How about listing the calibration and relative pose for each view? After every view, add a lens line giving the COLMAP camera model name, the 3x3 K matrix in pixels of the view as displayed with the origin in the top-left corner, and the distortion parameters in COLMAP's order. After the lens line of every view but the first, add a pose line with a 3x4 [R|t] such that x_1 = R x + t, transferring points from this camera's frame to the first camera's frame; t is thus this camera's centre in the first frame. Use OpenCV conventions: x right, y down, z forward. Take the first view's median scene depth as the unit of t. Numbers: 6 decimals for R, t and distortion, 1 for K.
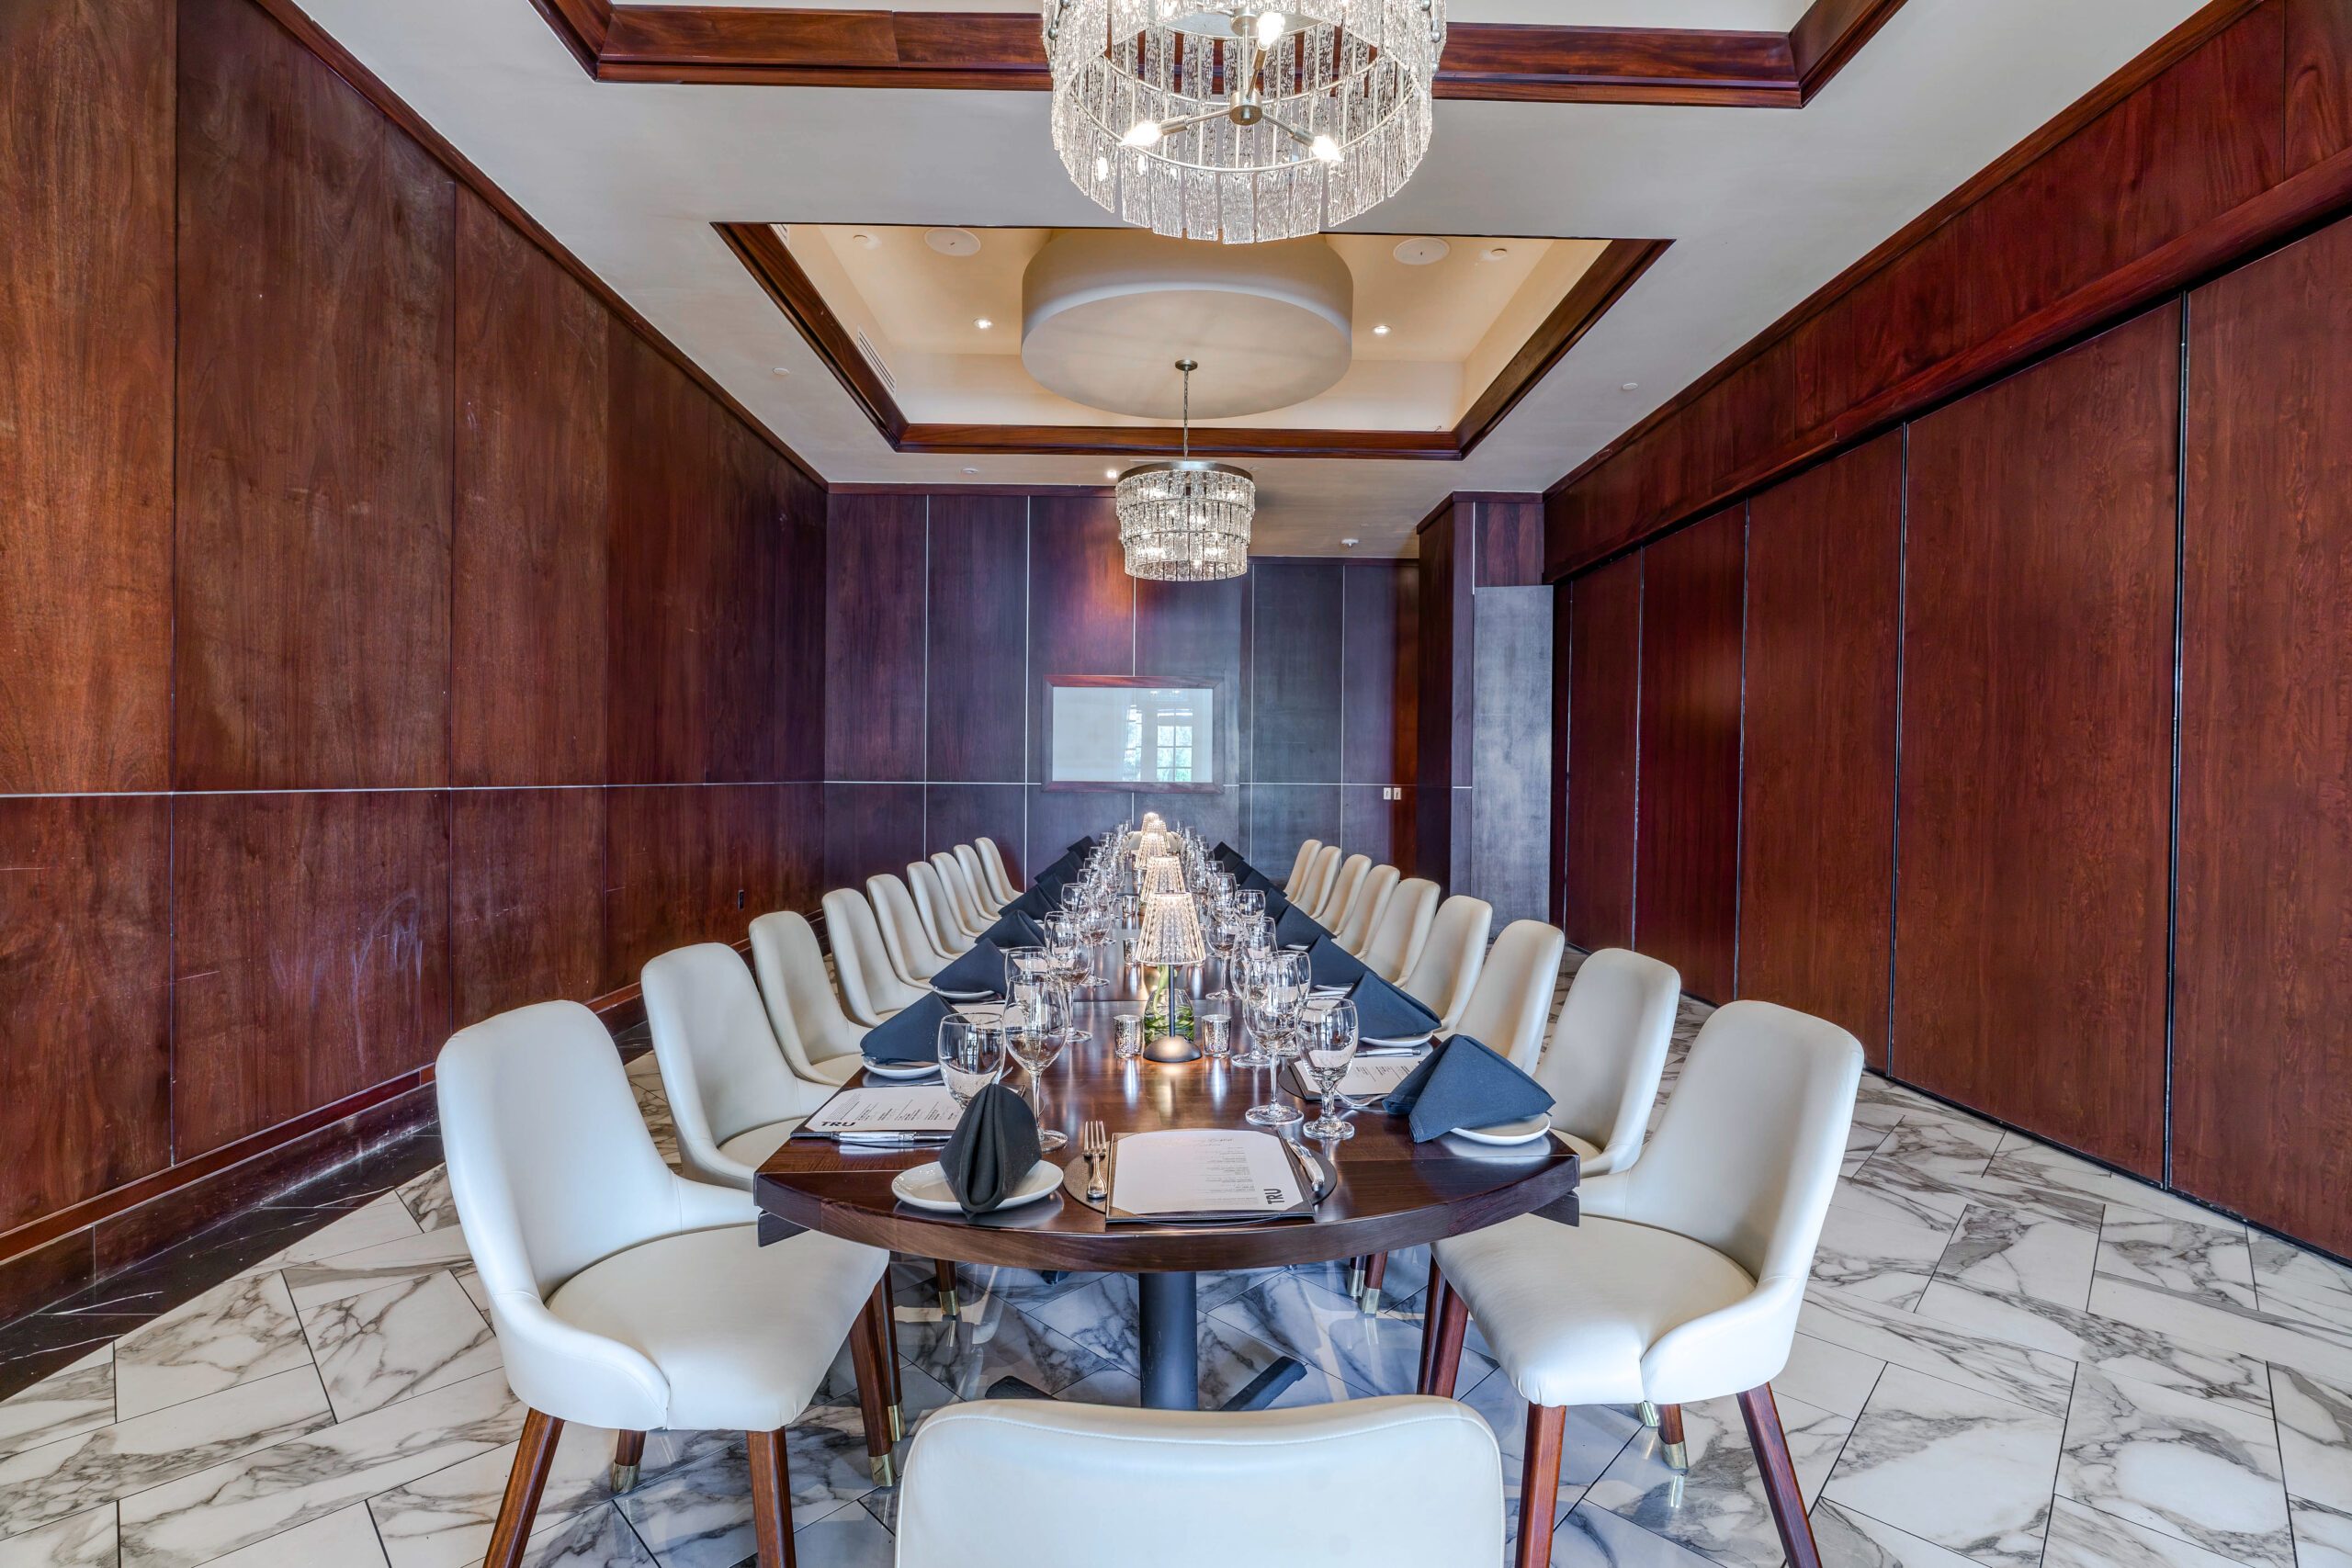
lens RADIAL K [[1055.2, 0, 1151.0], [0, 1055.2, 778.9], [0, 0, 1]] dist [-0.018066, 0.000927]
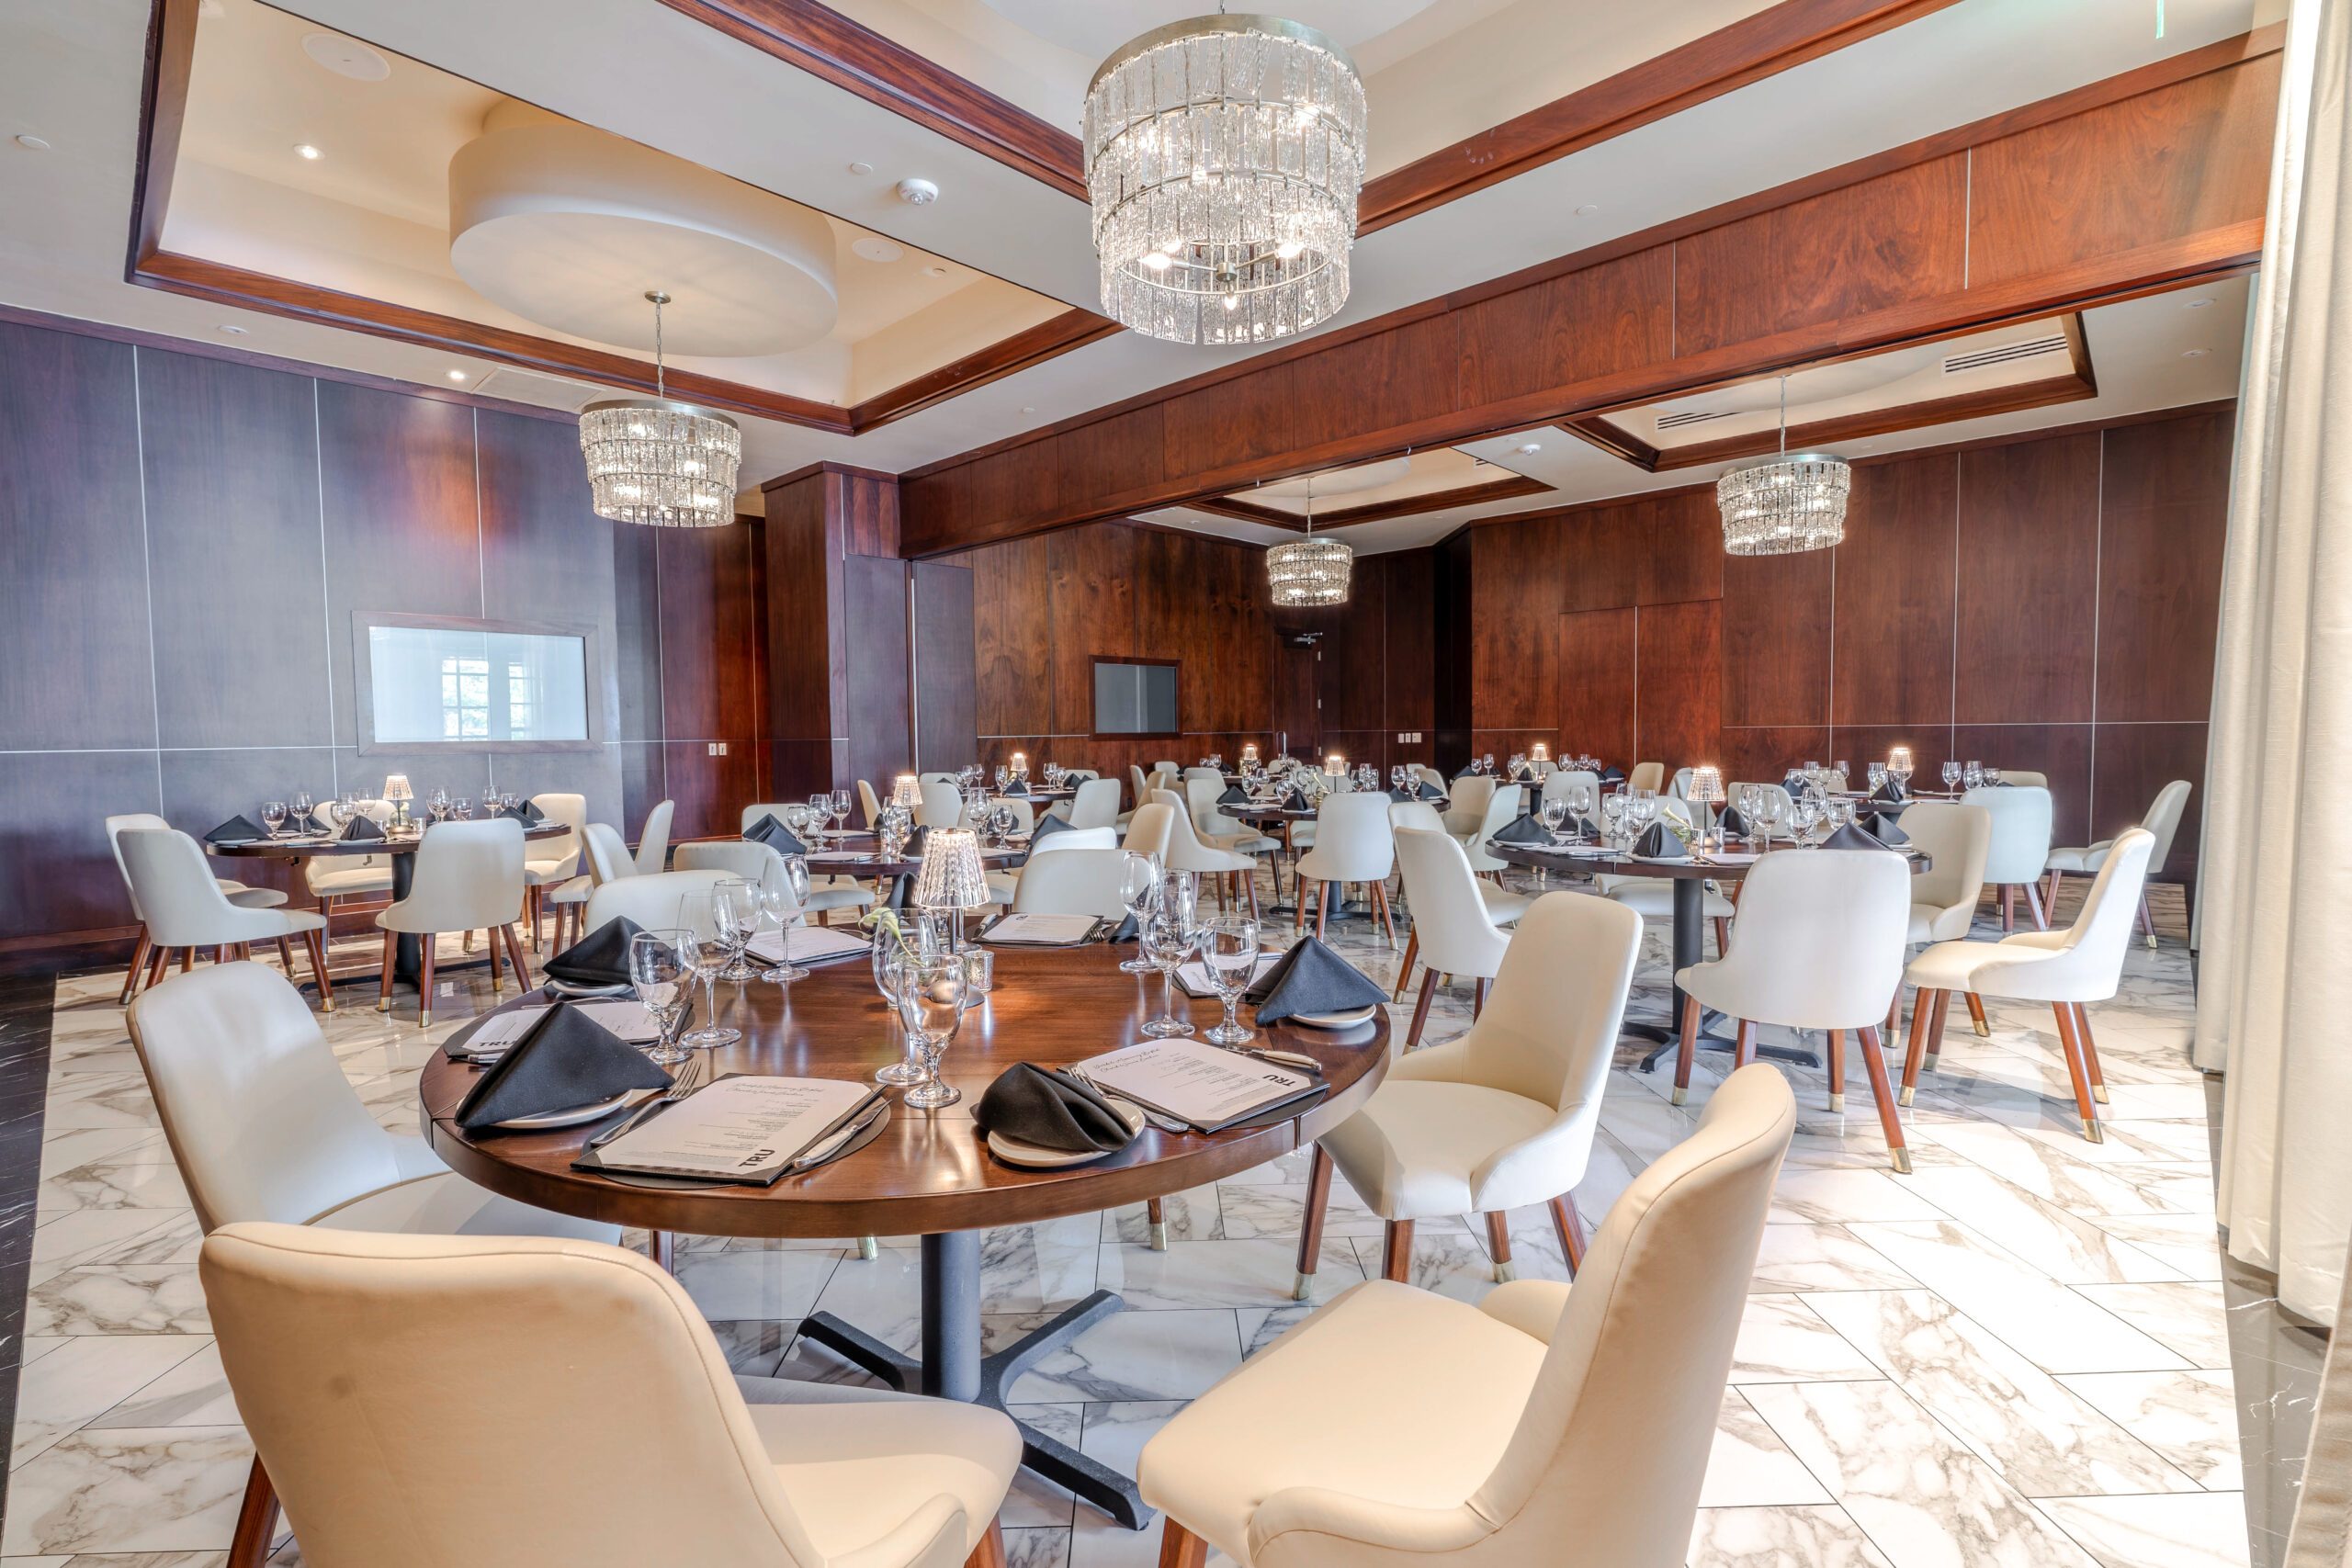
lens RADIAL K [[1055.2, 0, 1191.8], [0, 1055.2, 790.4], [0, 0, 1]] dist [-0.018066, 0.000927]
pose [[0.692166, -0.056984, 0.719485, -0.326435], [0.018486, 0.997951, 0.061254, 0.001433], [-0.721501, -0.029098, 0.691802, -0.011802]]
